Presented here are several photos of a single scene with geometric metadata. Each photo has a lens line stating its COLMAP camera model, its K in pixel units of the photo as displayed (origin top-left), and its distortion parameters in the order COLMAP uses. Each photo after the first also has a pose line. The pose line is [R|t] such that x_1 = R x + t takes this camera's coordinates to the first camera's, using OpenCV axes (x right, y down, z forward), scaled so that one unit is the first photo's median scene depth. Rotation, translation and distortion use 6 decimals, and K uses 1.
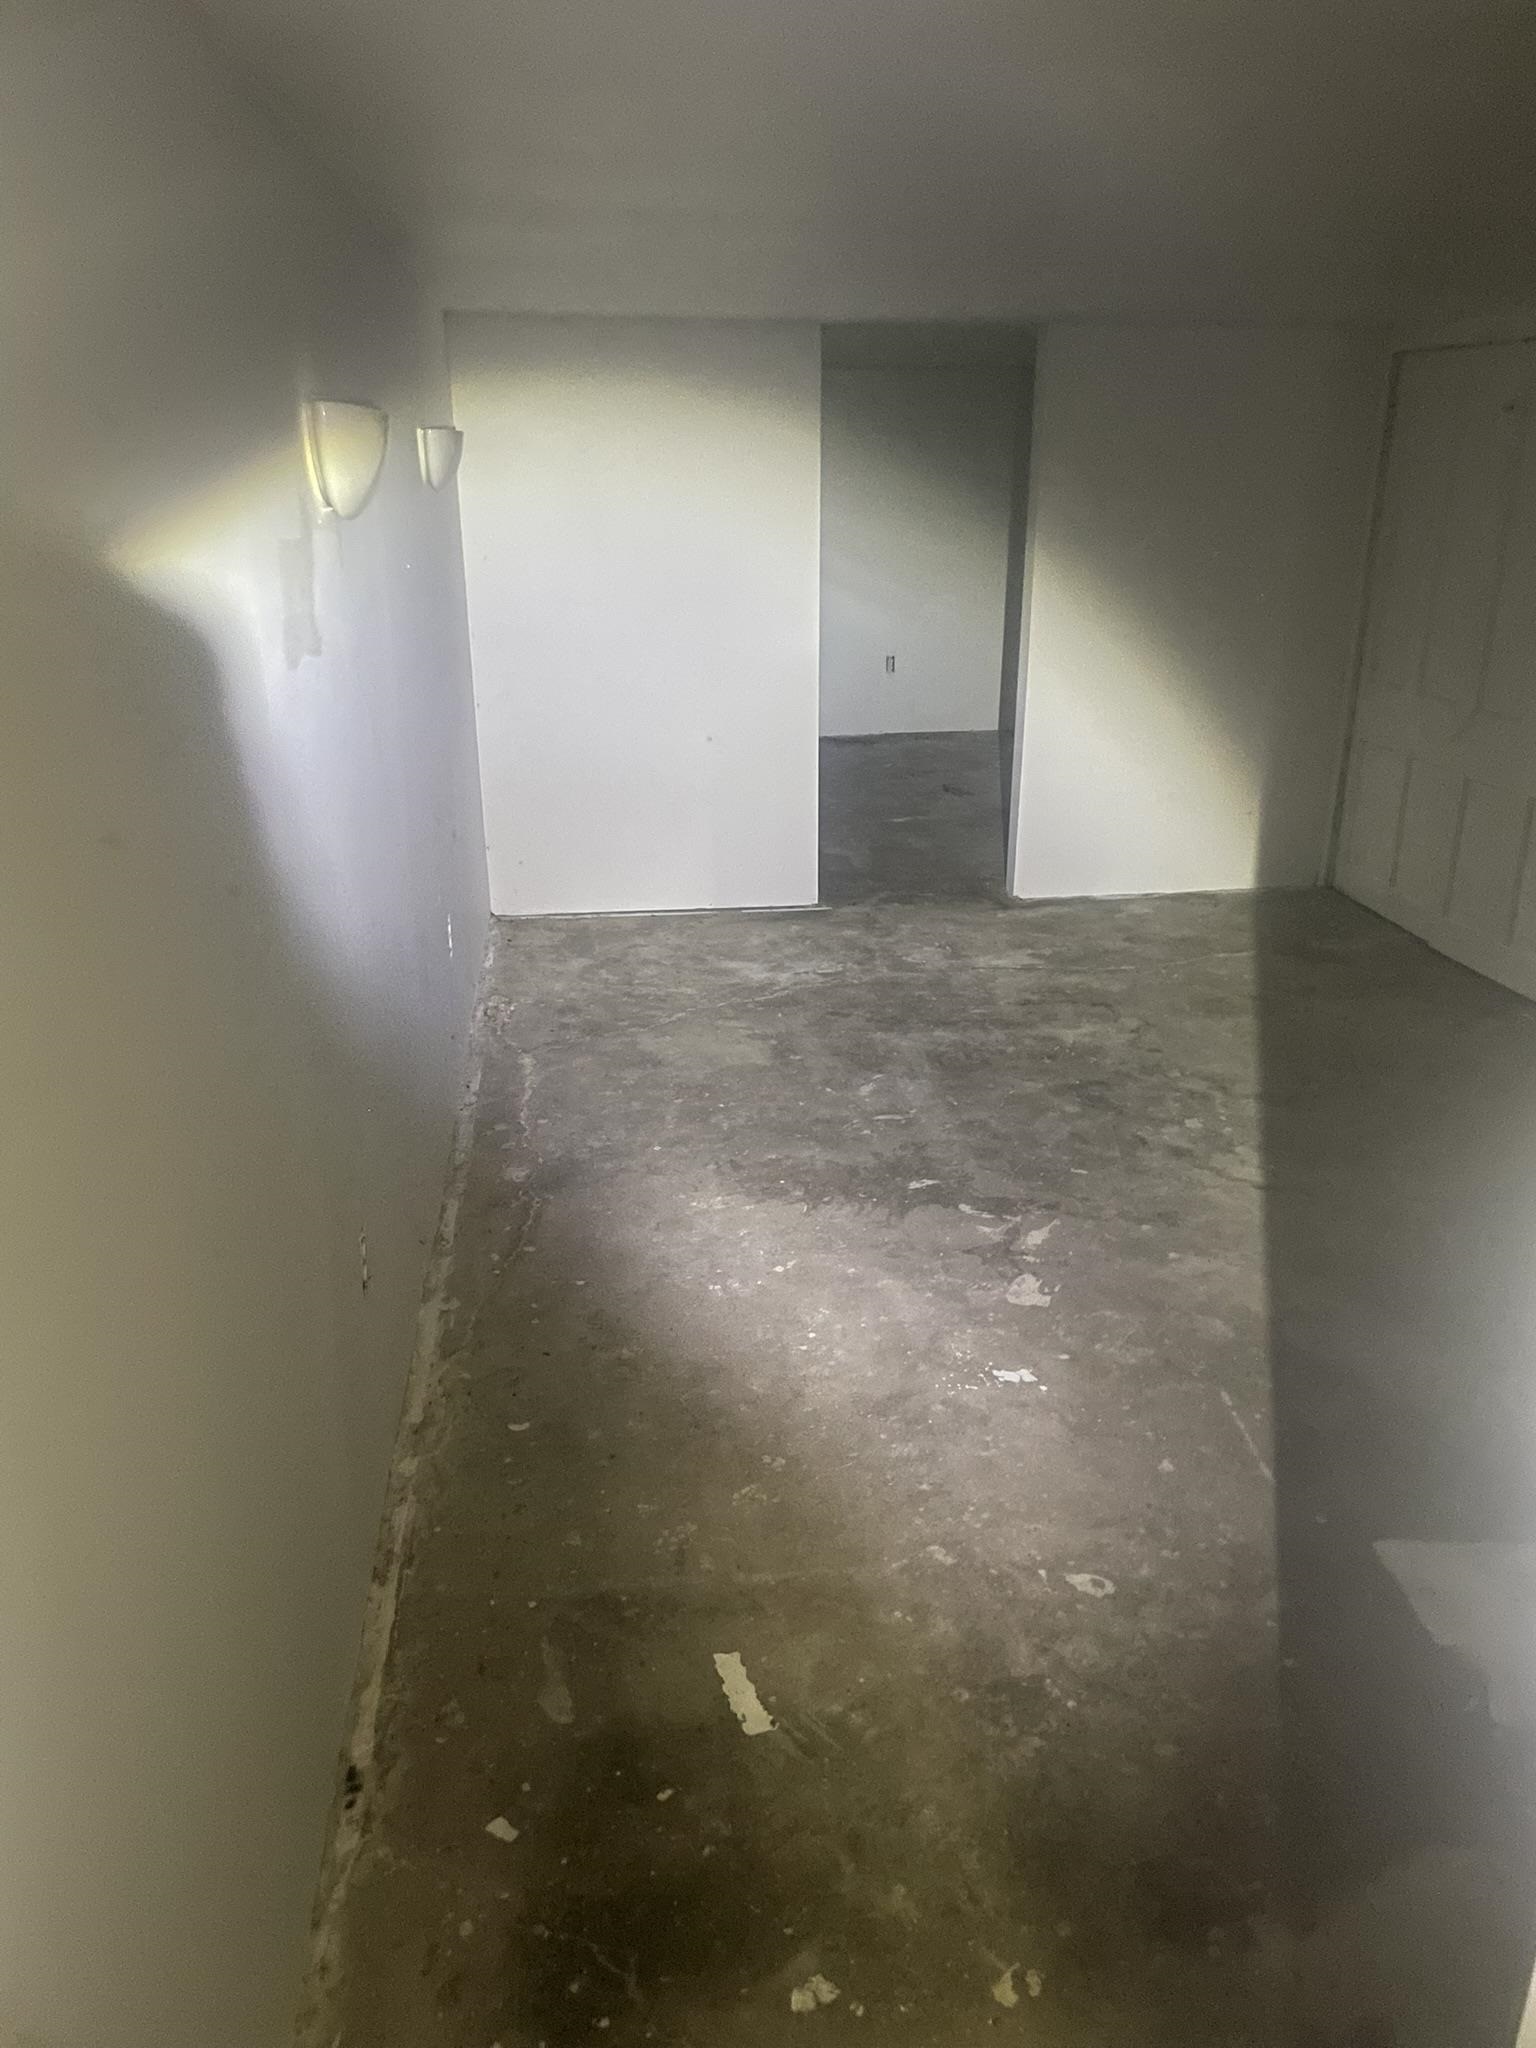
lens RADIAL K [[1554.3, 0, 768.5], [0, 1554.3, 1031.0], [0, 0, 1]] dist [0.039899, -0.047092]
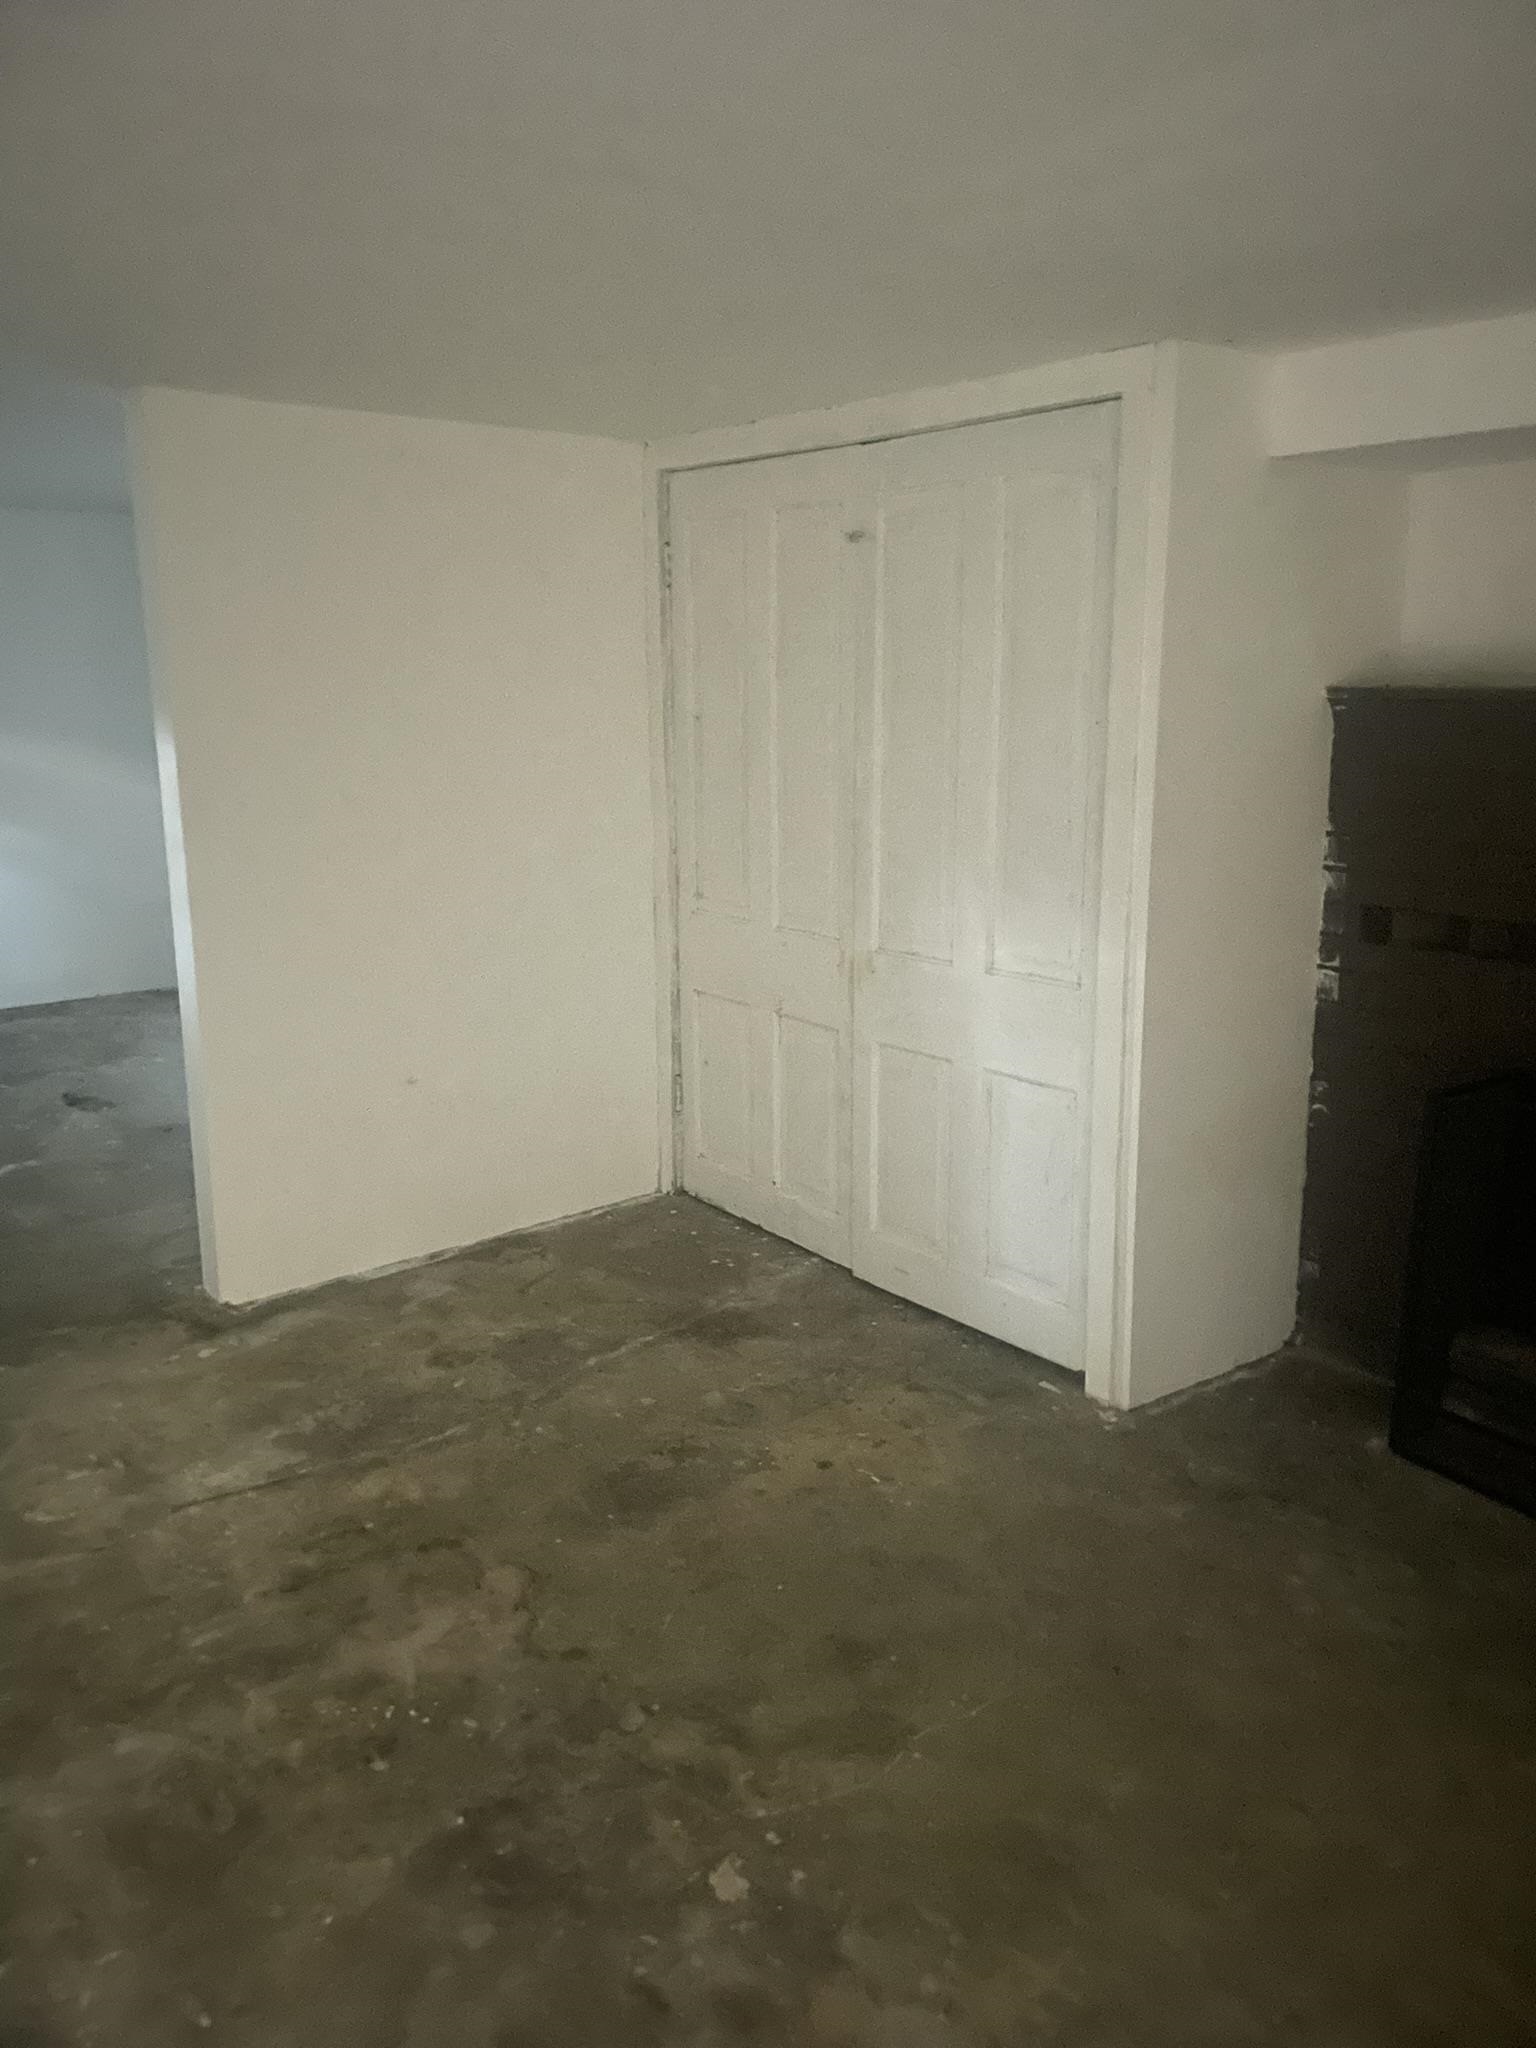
lens RADIAL K [[1554.3, 0, 810.7], [0, 1554.3, 1024.1], [0, 0, 1]] dist [0.039899, -0.047092]
pose [[0.845185, -0.120607, 0.520689, 0.059015], [0.181457, 0.981094, -0.067291, -0.132124], [-0.502729, 0.151356, 0.851091, 0.428600]]
